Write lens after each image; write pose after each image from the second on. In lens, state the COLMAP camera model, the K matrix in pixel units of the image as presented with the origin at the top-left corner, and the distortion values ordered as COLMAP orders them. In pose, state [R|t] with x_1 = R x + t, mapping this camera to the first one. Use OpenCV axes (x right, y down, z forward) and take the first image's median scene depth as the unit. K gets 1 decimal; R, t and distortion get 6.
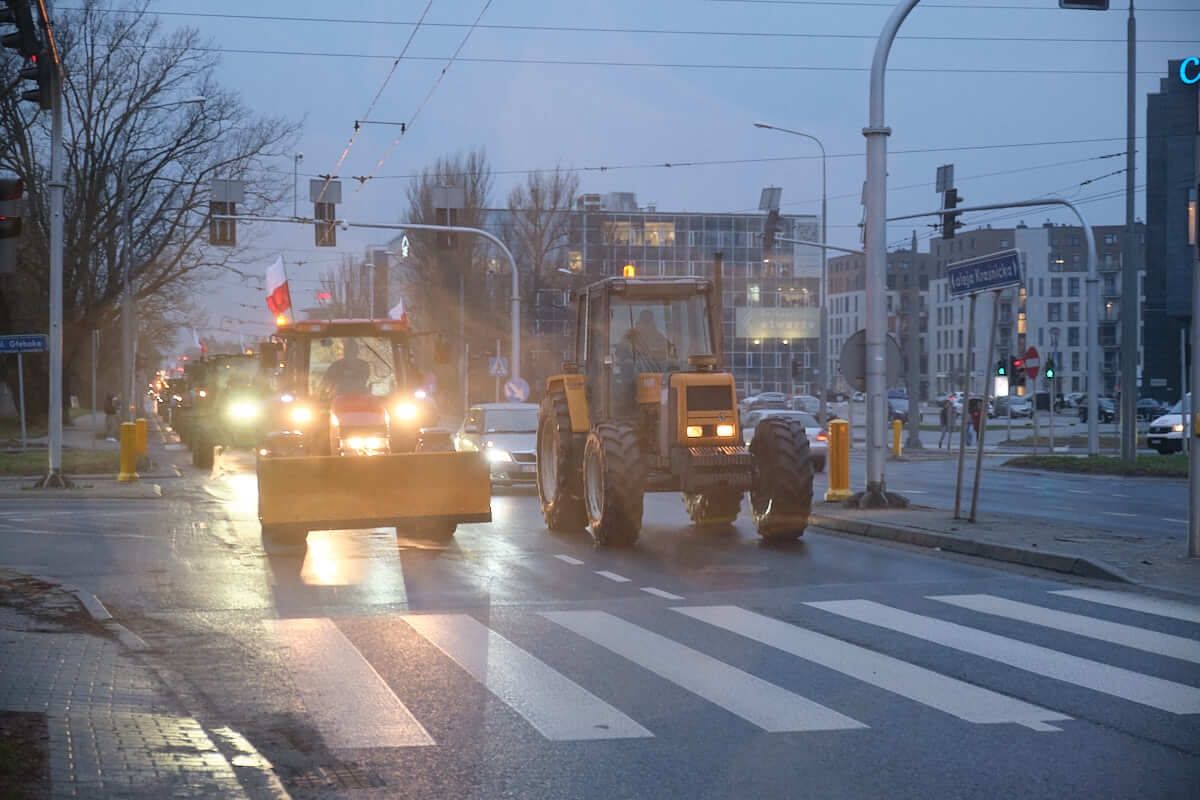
lens RADIAL K [[2060.1, 0, 597.4], [0, 2060.1, 401.9], [0, 0, 1]] dist [-0.000286, 0.098214]
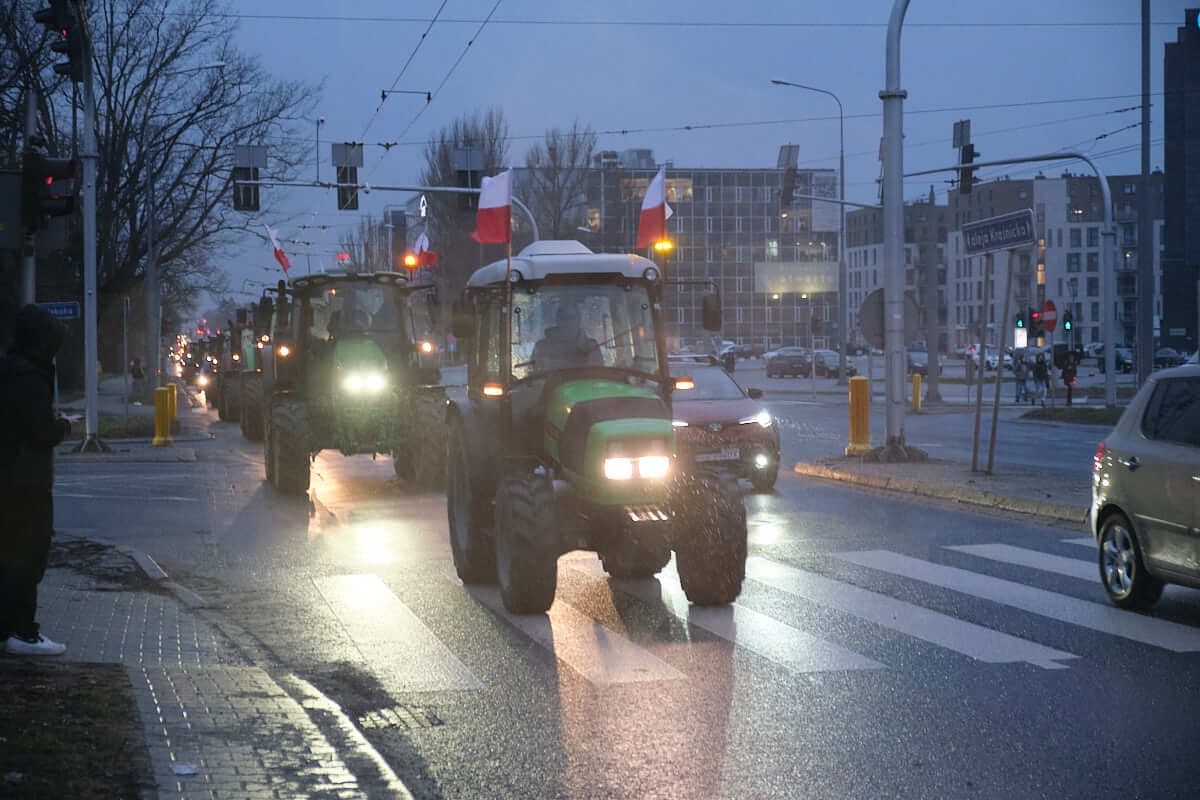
lens RADIAL K [[2090.7, 0, 594.0], [0, 2090.7, 382.2], [0, 0, 1]] dist [0.014290, -0.008866]
pose [[0.999859, -0.013861, -0.009524, -0.002352], [0.013977, 0.999828, 0.012194, -0.001477], [0.009353, -0.012326, 0.999880, -0.021645]]
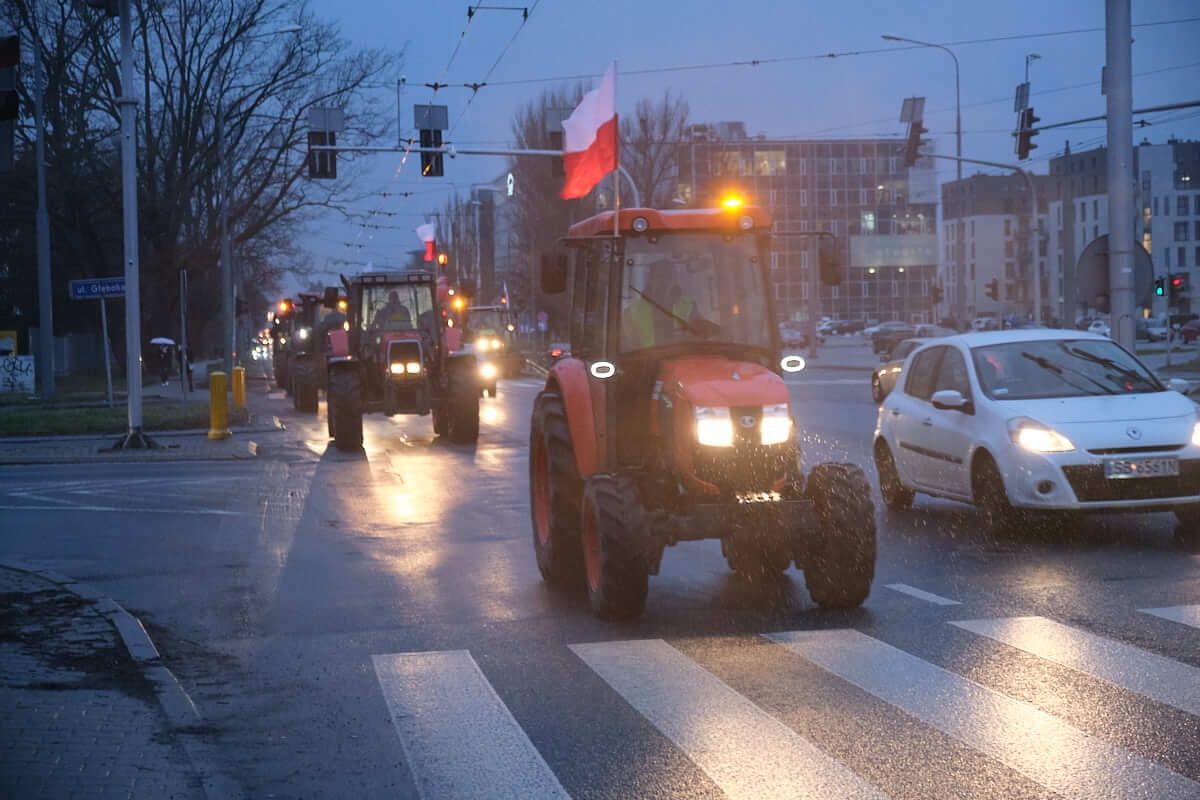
lens RADIAL K [[1873.5, 0, 595.4], [0, 1873.5, 397.3], [0, 0, 1]] dist [0.001784, 0.012845]
pose [[0.998709, -0.025058, -0.044187, -0.019844], [0.026410, 0.999192, 0.030289, 0.000500], [0.043393, -0.031417, 0.998564, 0.130162]]
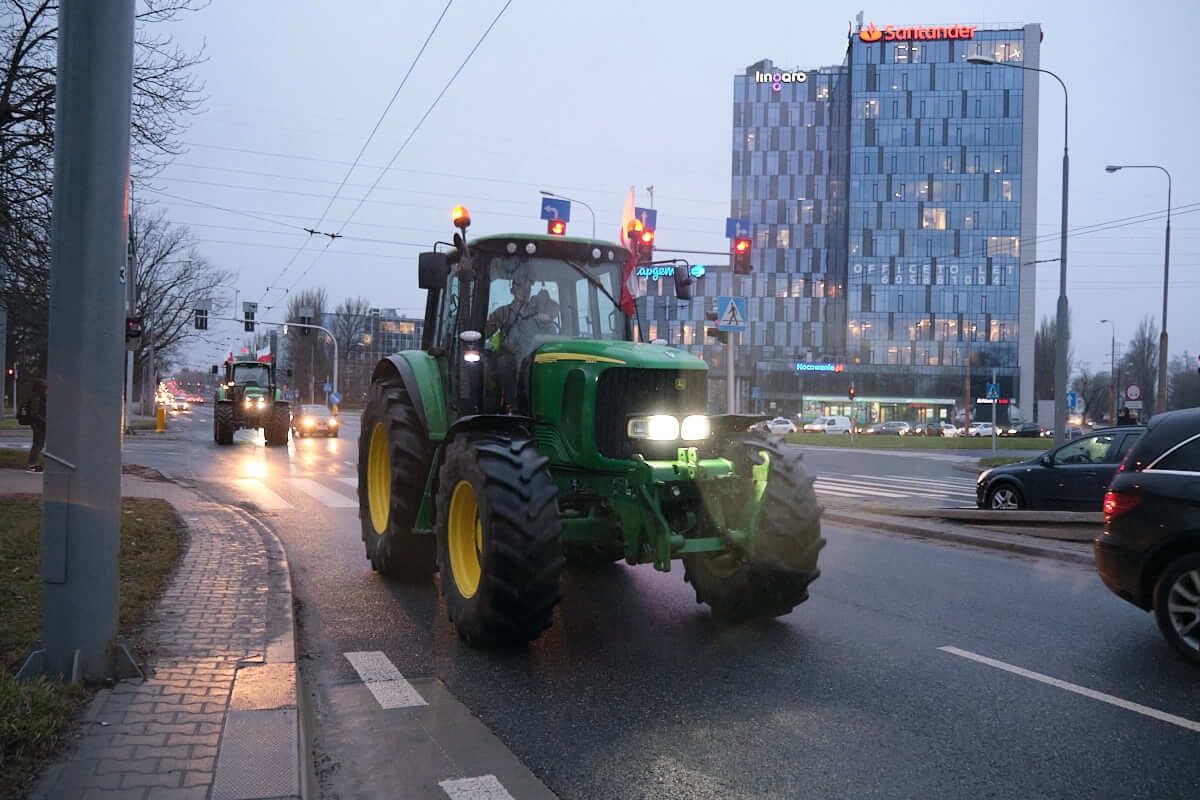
lens RADIAL K [[1055.8, 0, 604.5], [0, 1055.8, 399.0], [0, 0, 1]] dist [0.005138, -0.009836]
pose [[0.979067, 0.027992, 0.201605, 0.014461], [-0.026520, 0.999598, -0.009999, -0.000728], [-0.201804, 0.004443, 0.979416, -0.173620]]
